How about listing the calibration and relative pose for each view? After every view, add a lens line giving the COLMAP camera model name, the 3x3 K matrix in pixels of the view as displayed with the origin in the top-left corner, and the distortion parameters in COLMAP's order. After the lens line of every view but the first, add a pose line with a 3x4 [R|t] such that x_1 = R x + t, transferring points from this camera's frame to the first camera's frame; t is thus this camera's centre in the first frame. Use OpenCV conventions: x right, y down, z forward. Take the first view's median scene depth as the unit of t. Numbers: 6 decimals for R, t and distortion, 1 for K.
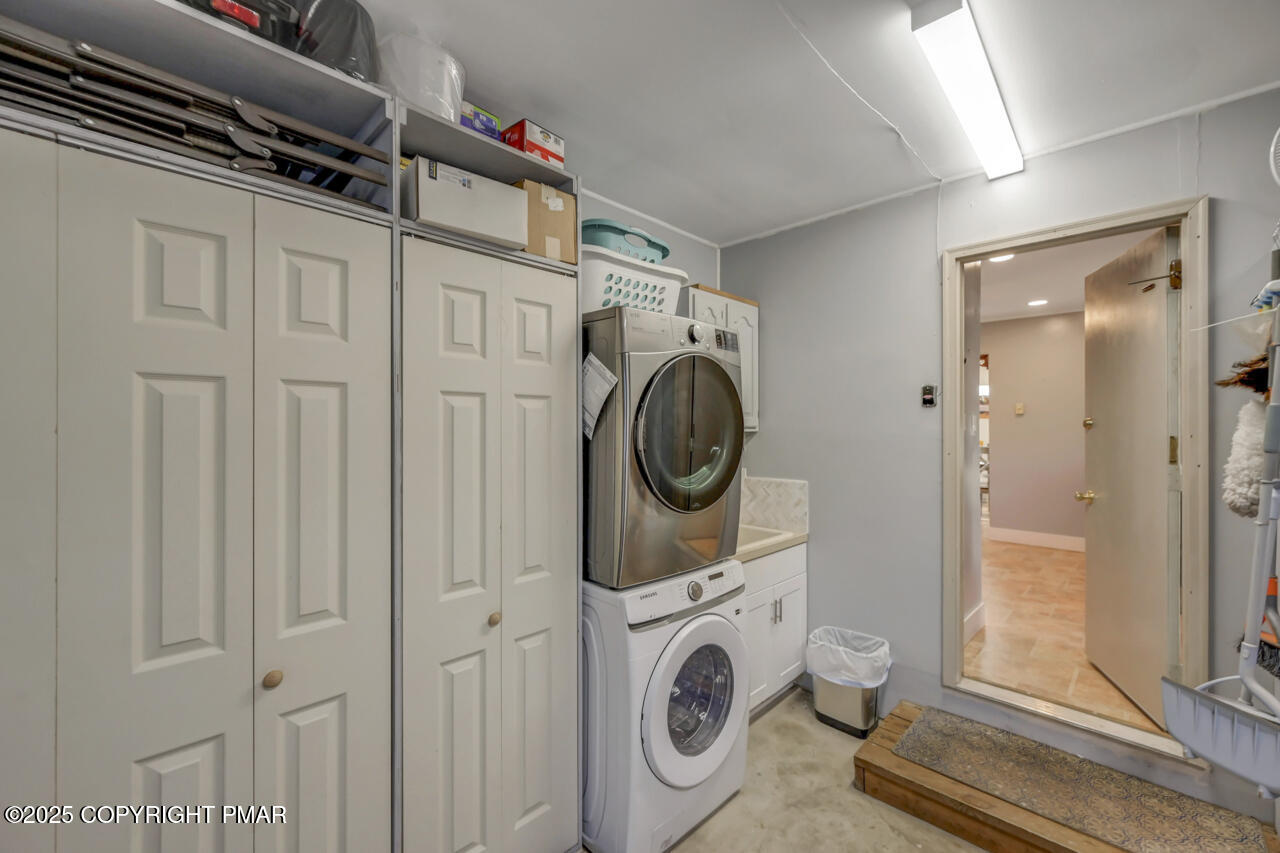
lens RADIAL K [[510.9, 0, 647.1], [0, 510.9, 424.7], [0, 0, 1]] dist [-0.002133, 0.000942]
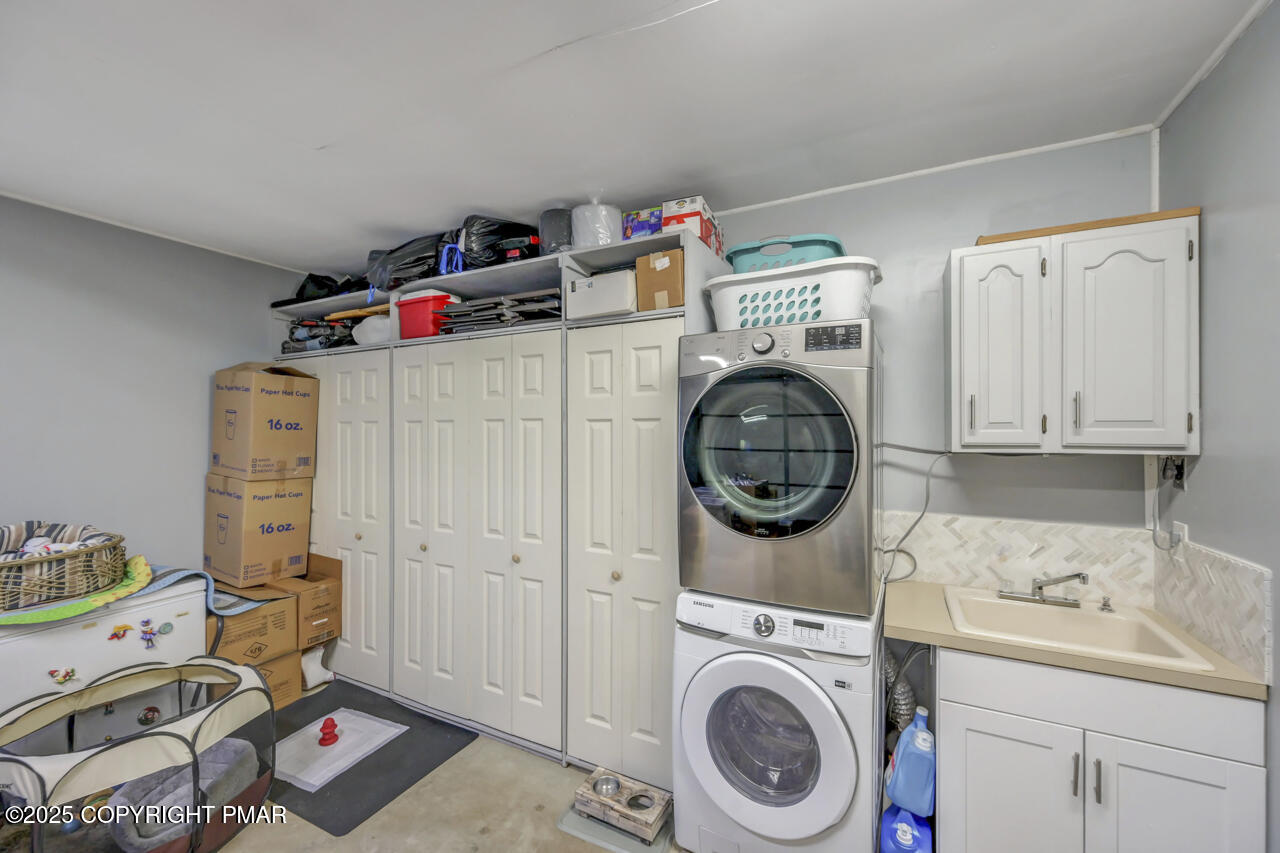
lens RADIAL K [[510.9, 0, 645.1], [0, 510.9, 430.5], [0, 0, 1]] dist [-0.002133, 0.000942]
pose [[0.306591, -0.002033, -0.951839, 0.996200], [0.003152, 0.999994, -0.001121, -0.024238], [0.951836, -0.002656, 0.306596, 0.578260]]
